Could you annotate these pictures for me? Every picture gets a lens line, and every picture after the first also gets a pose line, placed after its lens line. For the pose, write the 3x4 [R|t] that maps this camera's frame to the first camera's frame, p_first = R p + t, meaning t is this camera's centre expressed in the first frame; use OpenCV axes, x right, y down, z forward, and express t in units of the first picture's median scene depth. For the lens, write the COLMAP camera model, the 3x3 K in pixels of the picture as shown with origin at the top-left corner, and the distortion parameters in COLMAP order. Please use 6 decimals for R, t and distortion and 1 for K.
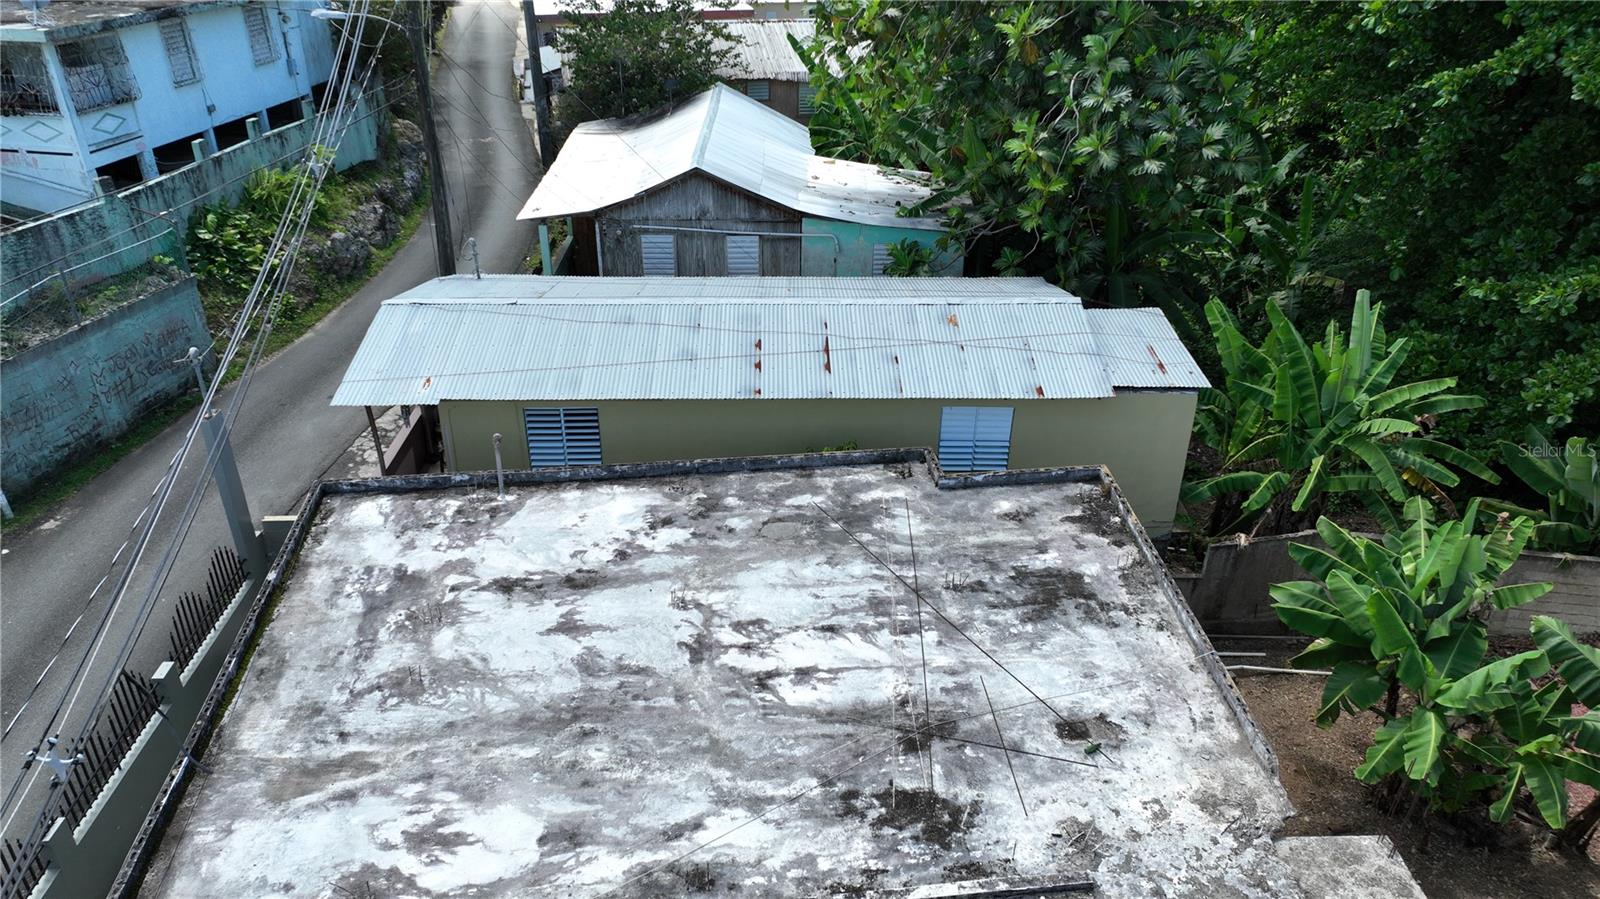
lens RADIAL K [[1124.0, 0, 796.4], [0, 1124.0, 450.4], [0, 0, 1]] dist [-0.001336, 0.019218]
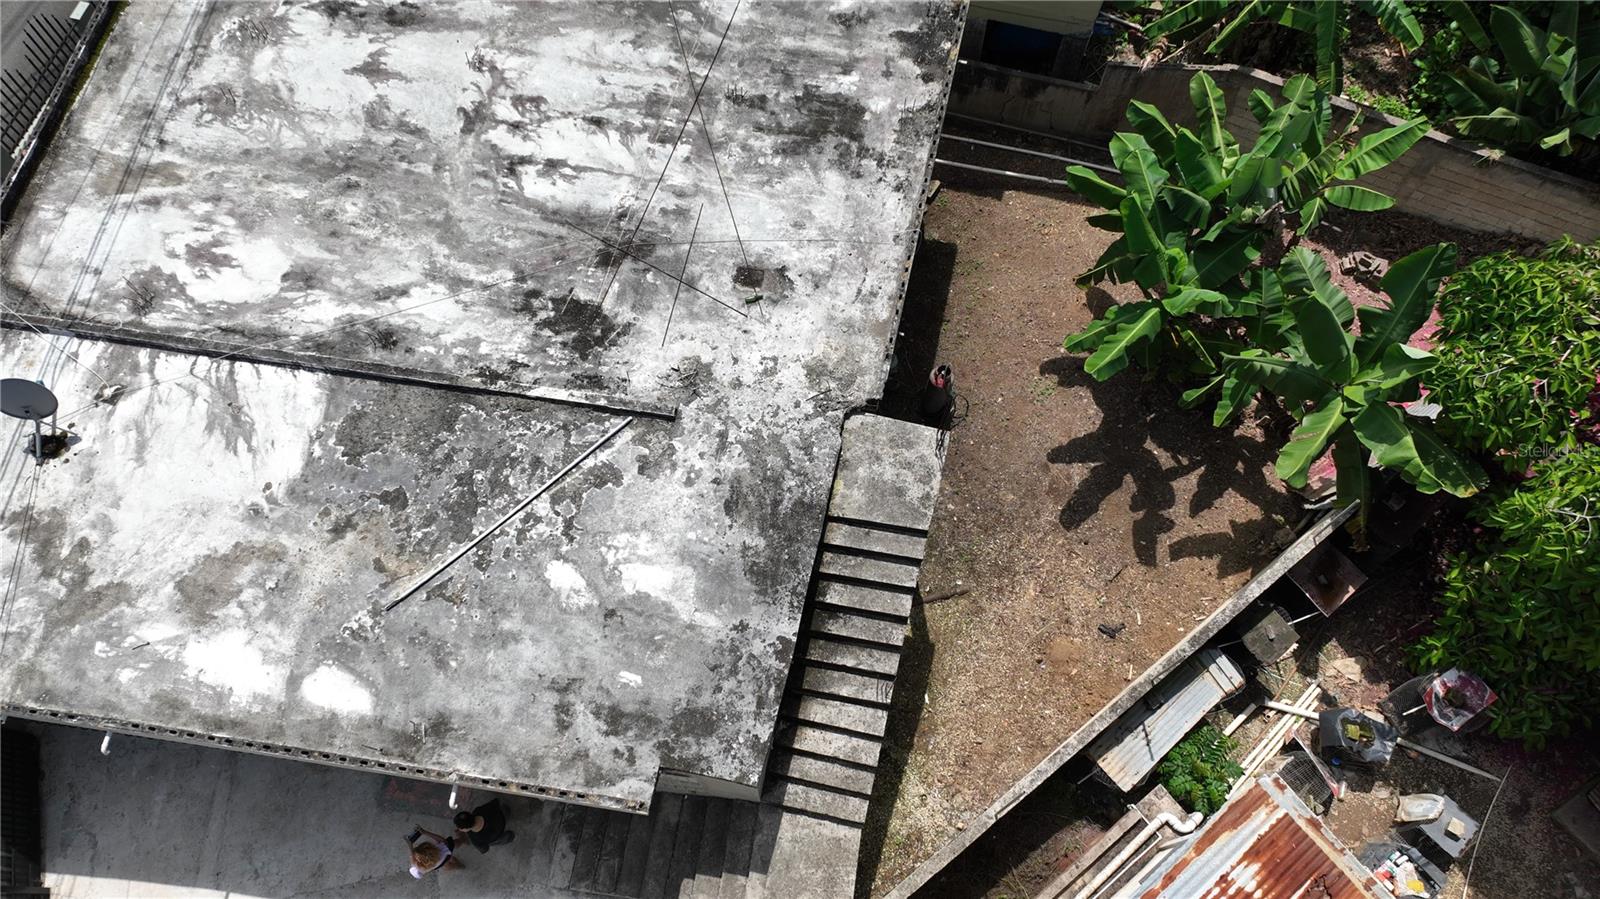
lens RADIAL K [[1124.0, 0, 804.3], [0, 1124.0, 450.5], [0, 0, 1]] dist [-0.001336, 0.019218]
pose [[0.962920, 0.247633, -0.107064, 0.465278], [-0.131478, 0.777266, 0.615281, -0.320026], [0.235581, -0.578390, 0.781003, 0.027208]]
